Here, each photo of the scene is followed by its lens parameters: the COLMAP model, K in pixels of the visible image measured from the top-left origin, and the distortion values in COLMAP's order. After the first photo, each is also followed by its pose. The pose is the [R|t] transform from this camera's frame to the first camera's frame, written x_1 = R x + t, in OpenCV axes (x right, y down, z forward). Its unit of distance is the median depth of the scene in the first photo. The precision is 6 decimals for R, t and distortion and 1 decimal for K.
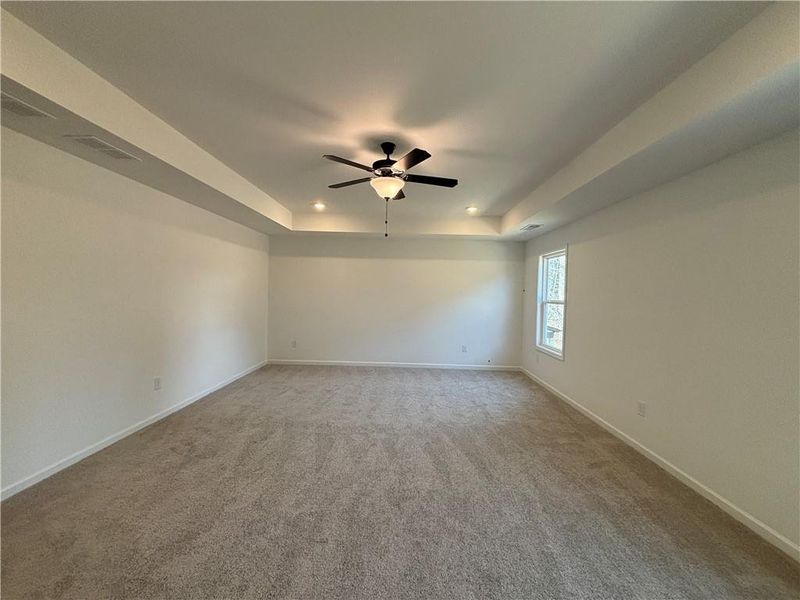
lens RADIAL K [[322.0, 0, 401.1], [0, 322.0, 302.2], [0, 0, 1]] dist [0.006354, -0.001084]
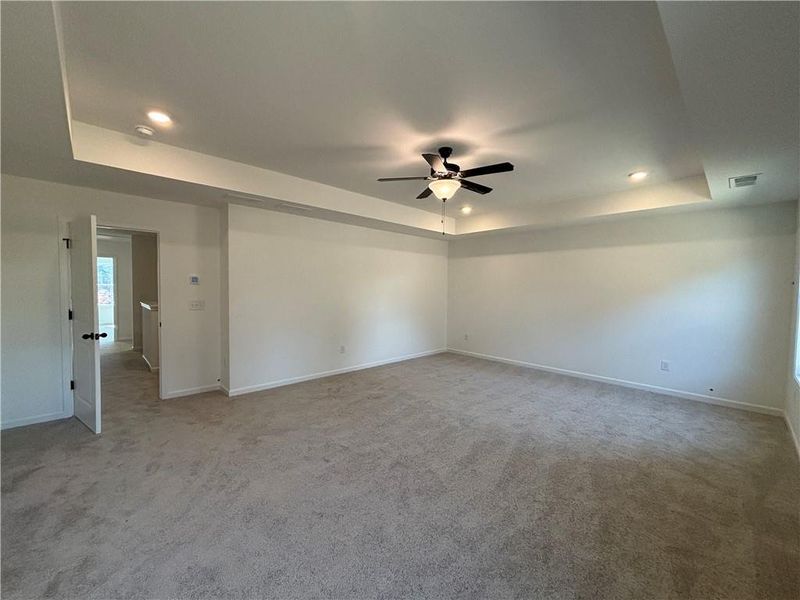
lens RADIAL K [[322.0, 0, 402.5], [0, 322.0, 298.1], [0, 0, 1]] dist [0.006354, -0.001084]
pose [[0.704495, 0.007140, -0.709673, 0.434147], [-0.018922, 0.999783, -0.008726, 0.015674], [0.709457, 0.019576, 0.704477, 0.100690]]
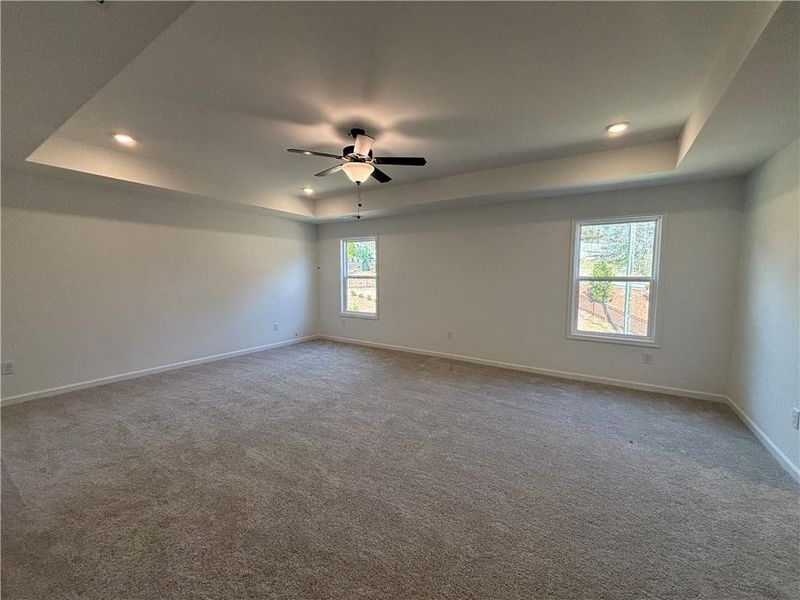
lens RADIAL K [[322.0, 0, 400.2], [0, 322.0, 299.7], [0, 0, 1]] dist [0.006354, -0.001084]
pose [[0.530991, -0.087147, 0.842885, -0.628935], [0.033933, 0.996087, 0.081610, -0.010652], [-0.846698, -0.014732, 0.531870, 0.212385]]
